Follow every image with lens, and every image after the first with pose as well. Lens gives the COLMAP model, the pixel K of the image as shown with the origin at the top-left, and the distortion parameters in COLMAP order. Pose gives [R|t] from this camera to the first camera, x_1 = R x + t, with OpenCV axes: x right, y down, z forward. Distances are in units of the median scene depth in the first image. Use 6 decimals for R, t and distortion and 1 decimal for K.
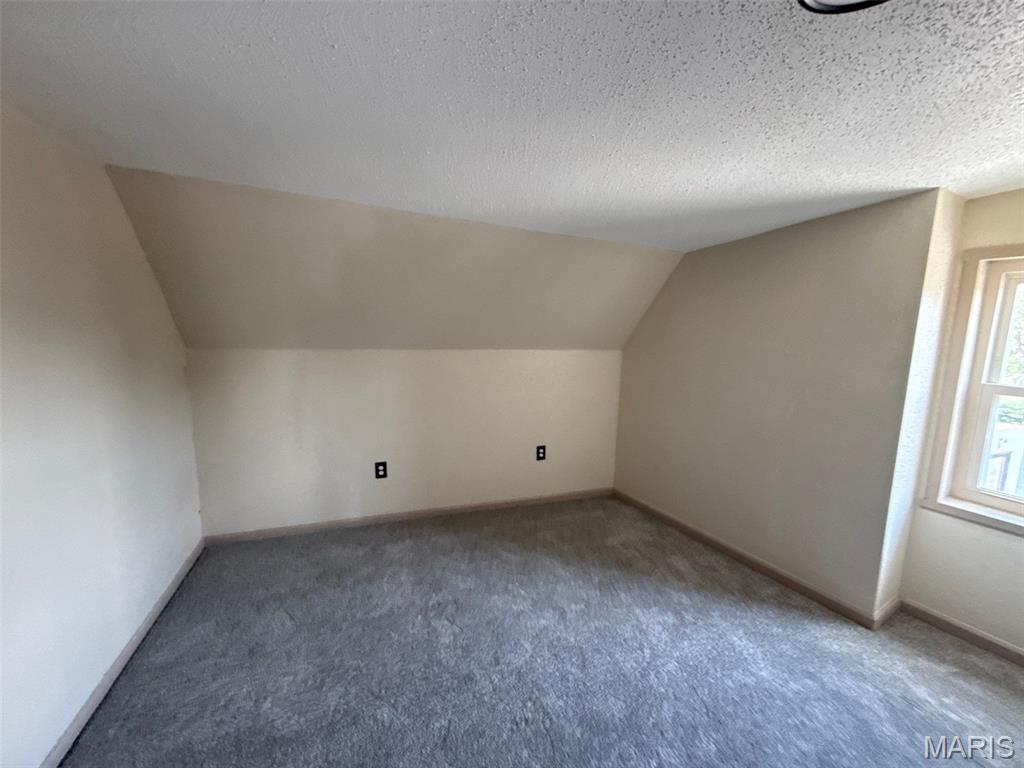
lens RADIAL K [[411.3, 0, 514.3], [0, 411.3, 382.2], [0, 0, 1]] dist [0.001436, 0.000164]
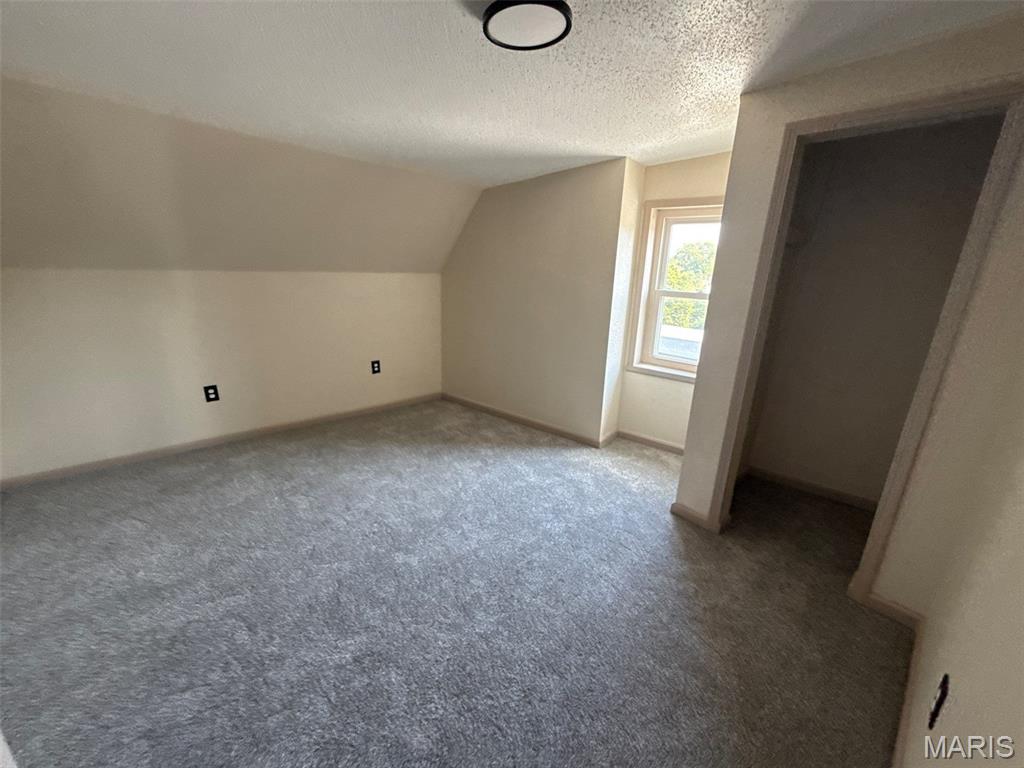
lens RADIAL K [[411.3, 0, 514.3], [0, 411.3, 382.2], [0, 0, 1]] dist [0.001436, 0.000164]
pose [[0.928993, -0.096360, 0.357332, 0.016808], [0.040135, 0.986047, 0.161559, 0.072897], [-0.367914, -0.135746, 0.919898, -0.299172]]
